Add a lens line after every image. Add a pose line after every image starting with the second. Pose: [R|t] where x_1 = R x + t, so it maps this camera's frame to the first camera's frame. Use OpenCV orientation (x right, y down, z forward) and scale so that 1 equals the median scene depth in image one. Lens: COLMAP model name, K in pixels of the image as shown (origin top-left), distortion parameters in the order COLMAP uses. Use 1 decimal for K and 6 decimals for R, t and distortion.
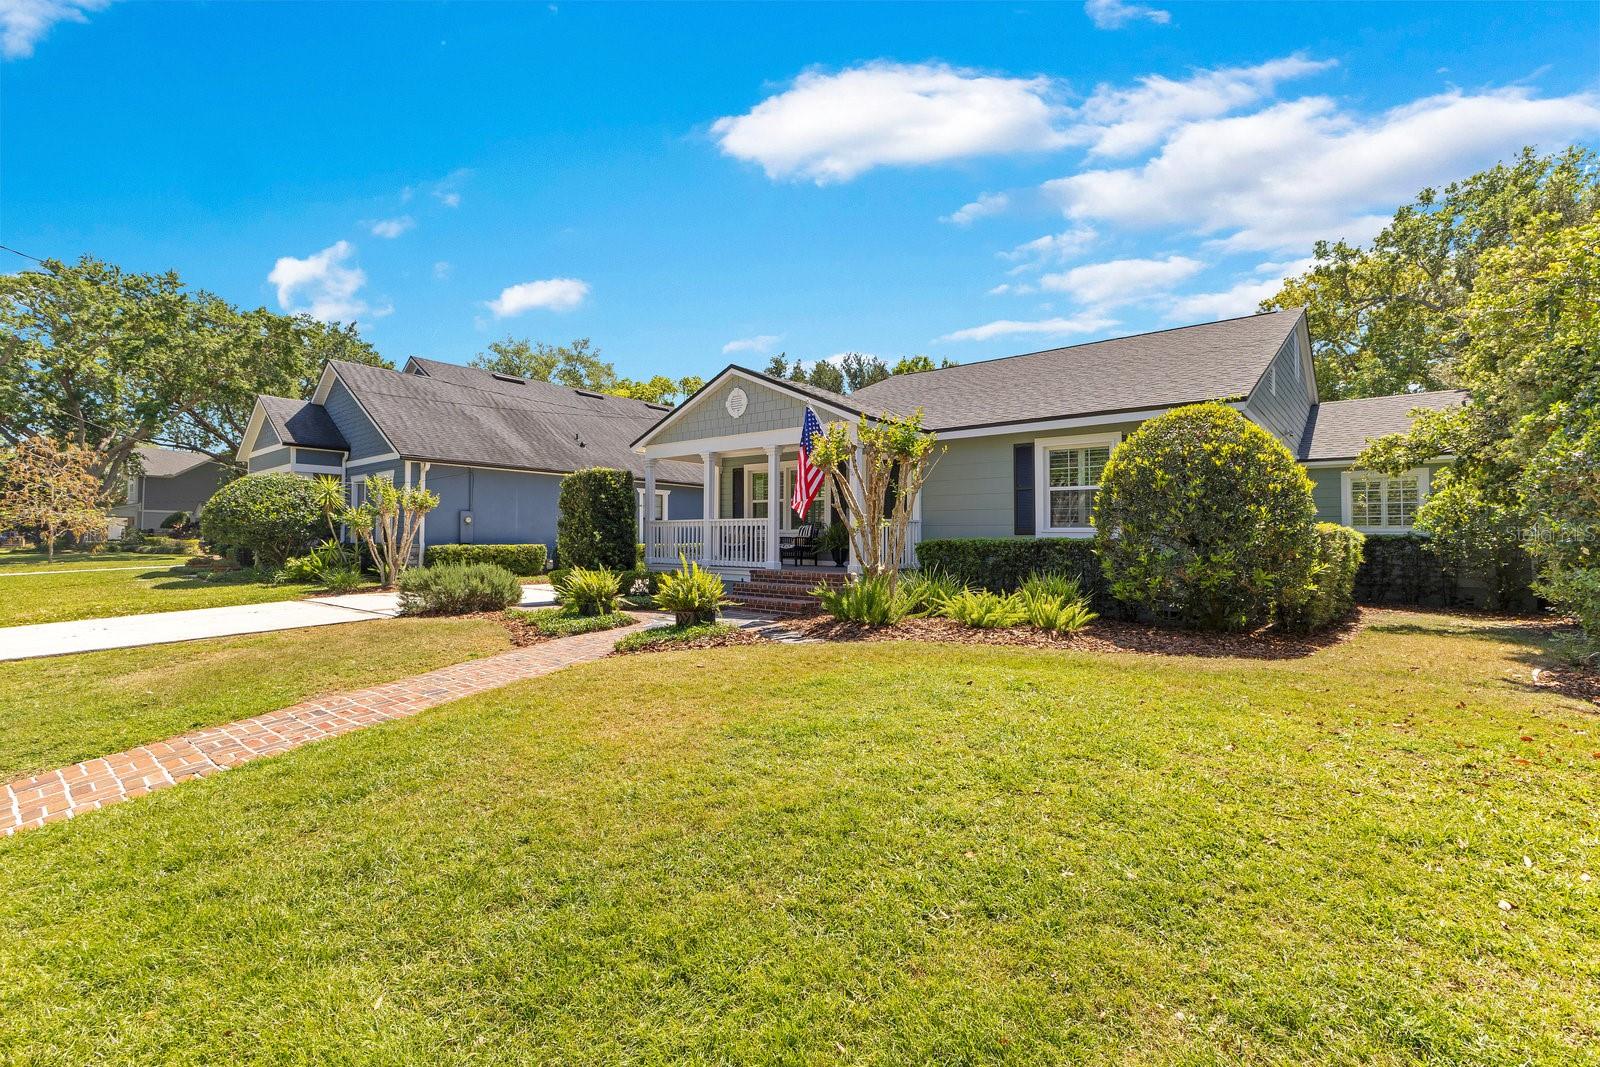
lens RADIAL K [[682.9, 0, 794.2], [0, 682.9, 535.8], [0, 0, 1]] dist [0.003707, 0.000438]
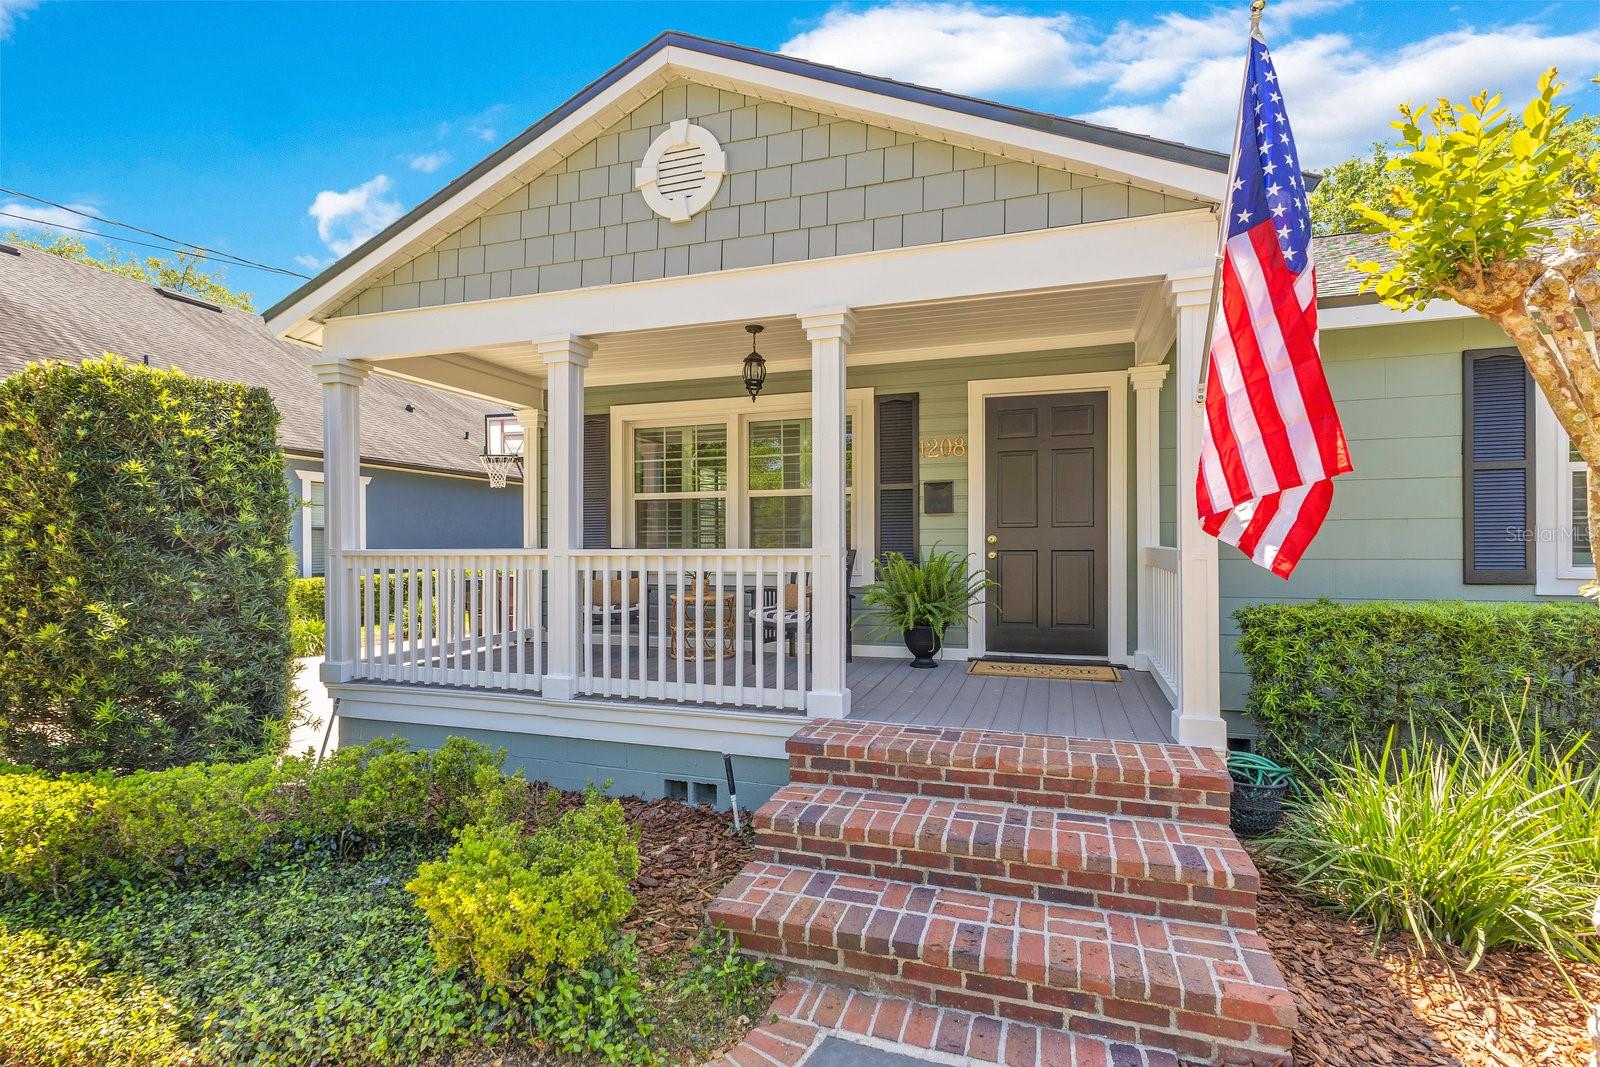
lens RADIAL K [[682.9, 0, 794.2], [0, 682.9, 535.8], [0, 0, 1]] dist [0.003707, 0.000438]
pose [[0.921518, -0.008398, 0.388246, -0.148620], [0.010467, 0.999940, -0.003214, -0.027680], [-0.388196, 0.007025, 0.921550, 0.658494]]
